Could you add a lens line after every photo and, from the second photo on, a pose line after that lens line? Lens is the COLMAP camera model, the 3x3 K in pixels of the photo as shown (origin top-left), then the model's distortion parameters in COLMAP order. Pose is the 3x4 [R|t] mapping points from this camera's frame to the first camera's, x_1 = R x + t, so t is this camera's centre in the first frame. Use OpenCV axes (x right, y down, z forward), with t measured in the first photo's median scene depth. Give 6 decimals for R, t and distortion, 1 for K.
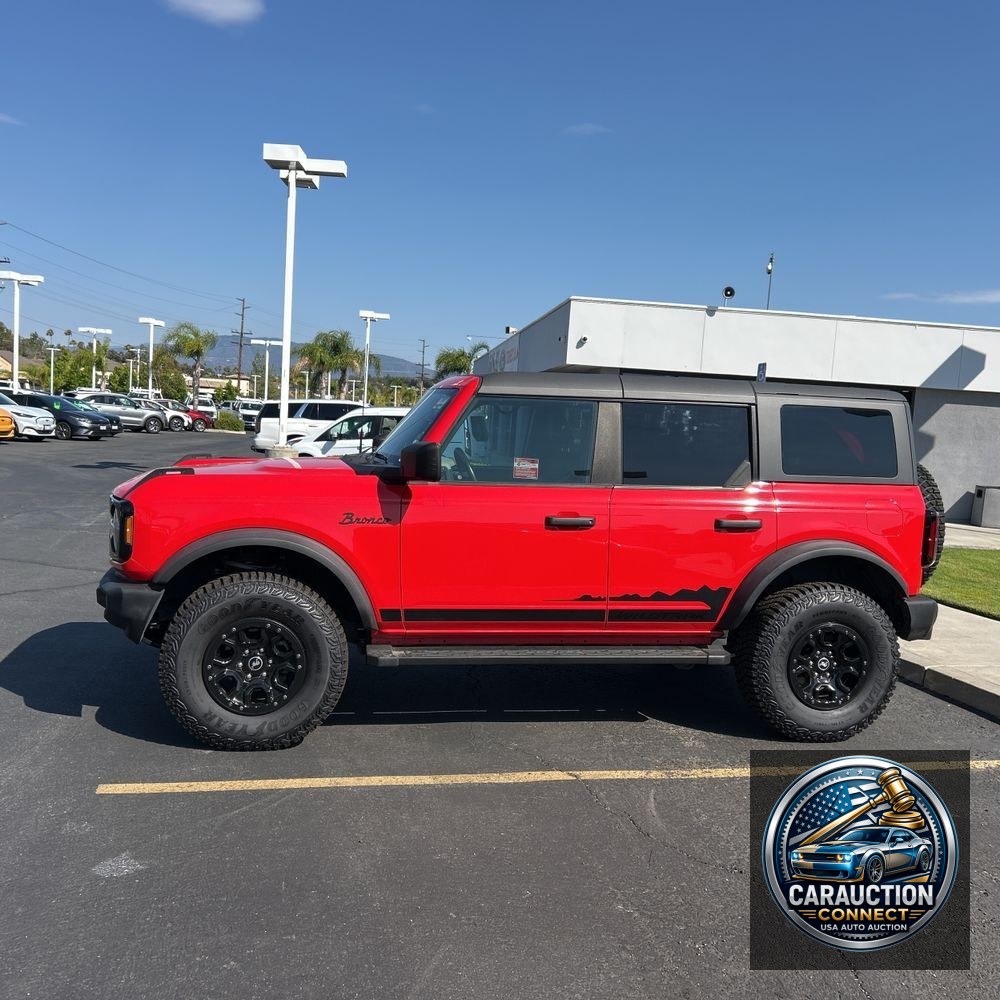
lens RADIAL K [[1024.8, 0, 500.0], [0, 1024.8, 500.0], [0, 0, 1]] dist [0.077534, -0.117920]
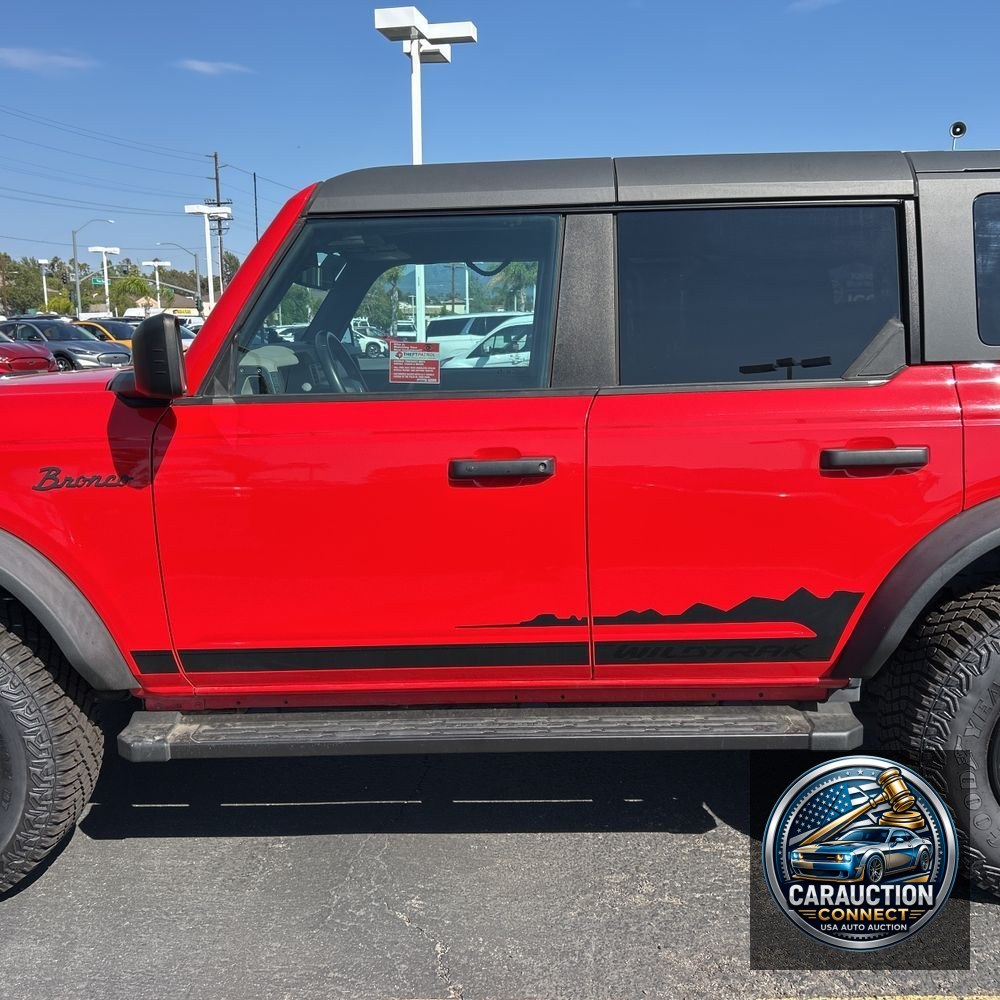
lens RADIAL K [[1029.1, 0, 501.9], [0, 1029.1, 507.5], [0, 0, 1]] dist [0.076006, -0.139223]
pose [[0.976123, -0.025945, -0.215664, 0.049177], [0.044686, 0.995590, 0.082485, -0.000163], [0.212573, -0.090153, 0.972978, 0.147537]]
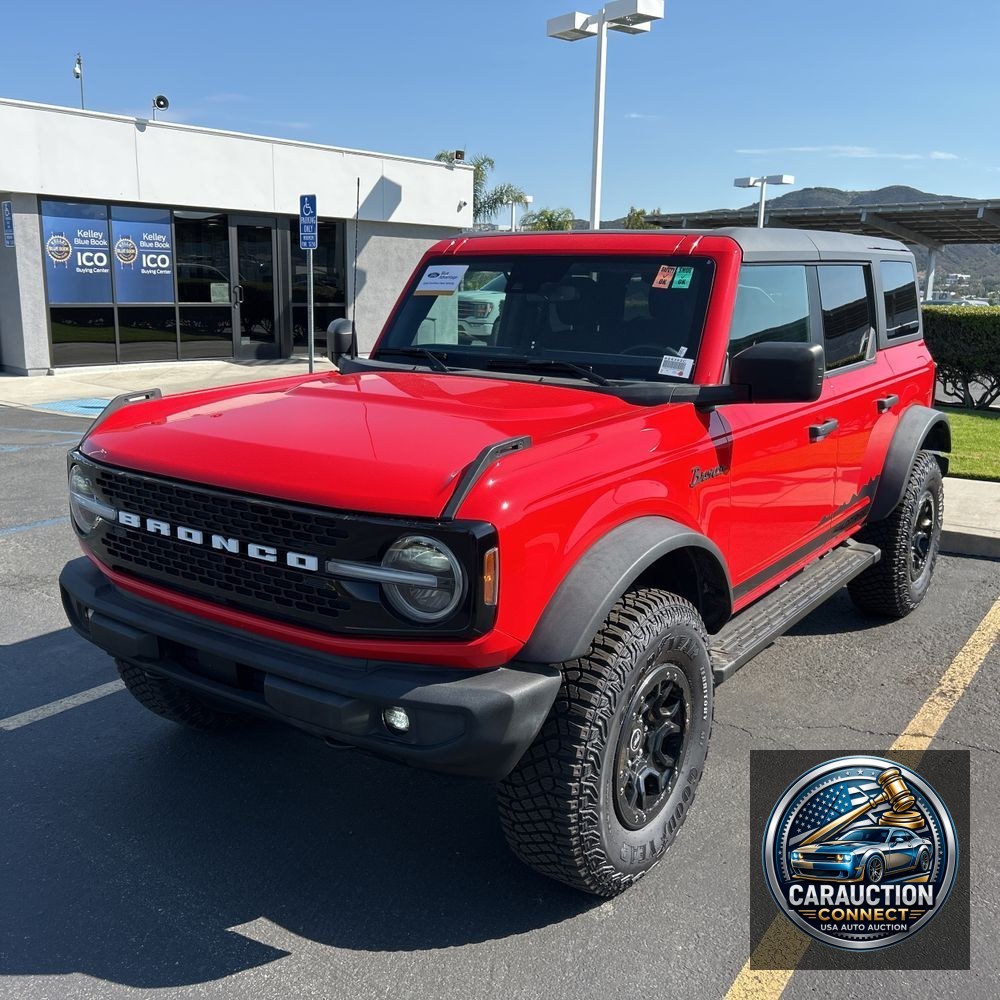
lens RADIAL K [[1010.5, 0, 511.8], [0, 1010.5, 497.3], [0, 0, 1]] dist [0.044999, -0.010746]
pose [[0.730319, -0.188754, 0.656510, -0.174507], [0.077221, 0.977718, 0.195202, -0.027094], [-0.678727, -0.091864, 0.728622, 0.168162]]
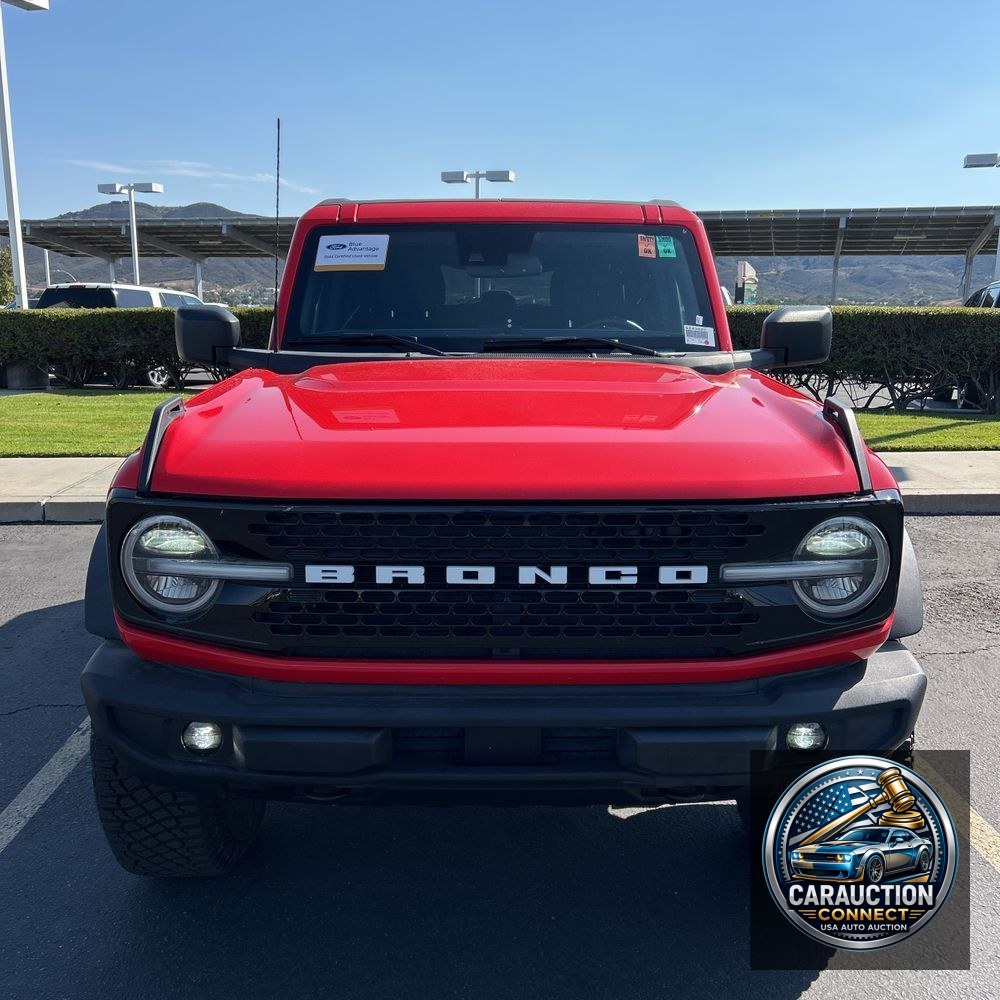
lens RADIAL K [[1027.8, 0, 497.3], [0, 1027.8, 483.7], [0, 0, 1]] dist [0.003085, 0.051054]
pose [[0.202514, -0.231303, 0.951571, -0.213683], [0.086452, 0.972134, 0.217903, -0.029351], [-0.975456, 0.038137, 0.216867, 0.281334]]
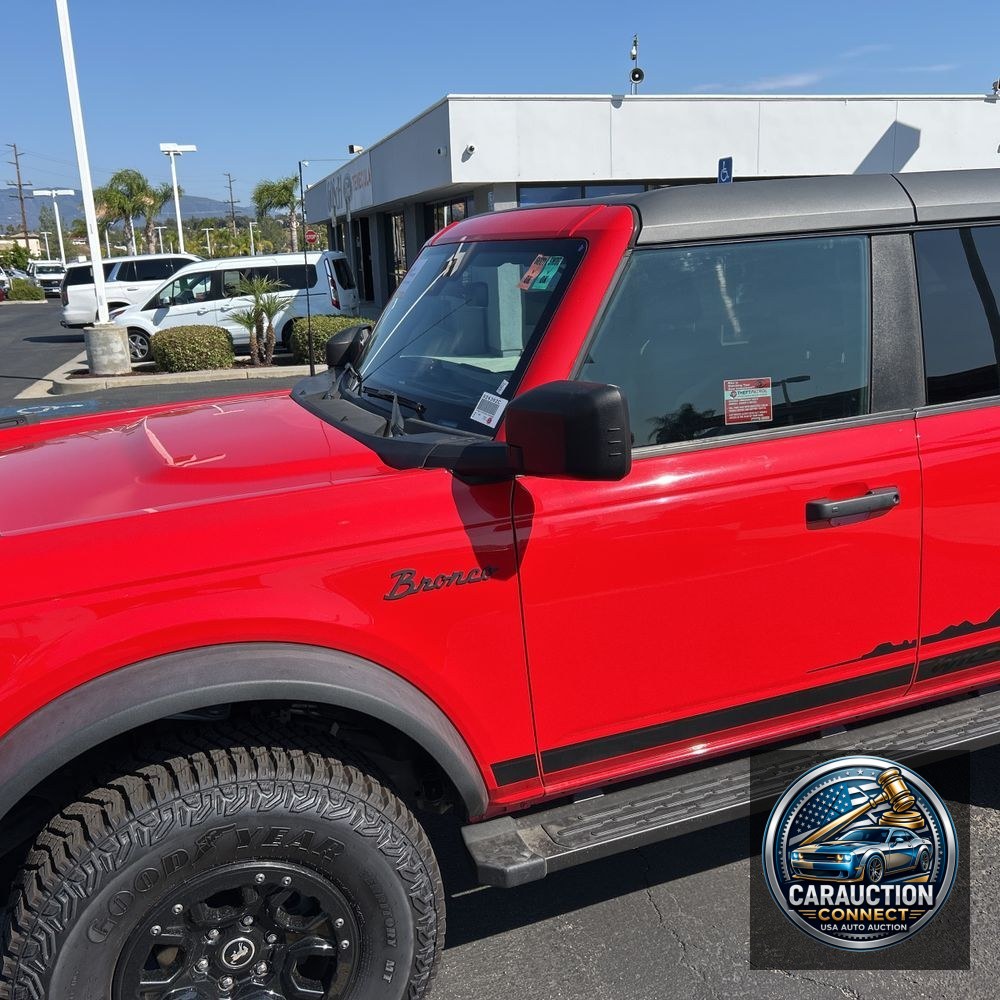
lens RADIAL K [[1032.5, 0, 504.9], [0, 1032.5, 506.6], [0, 0, 1]] dist [0.007450, 0.004278]
pose [[0.980489, -0.135624, 0.142295, -0.044175], [0.109613, 0.978097, 0.176952, -0.022509], [-0.163177, -0.157902, 0.973879, 0.159282]]
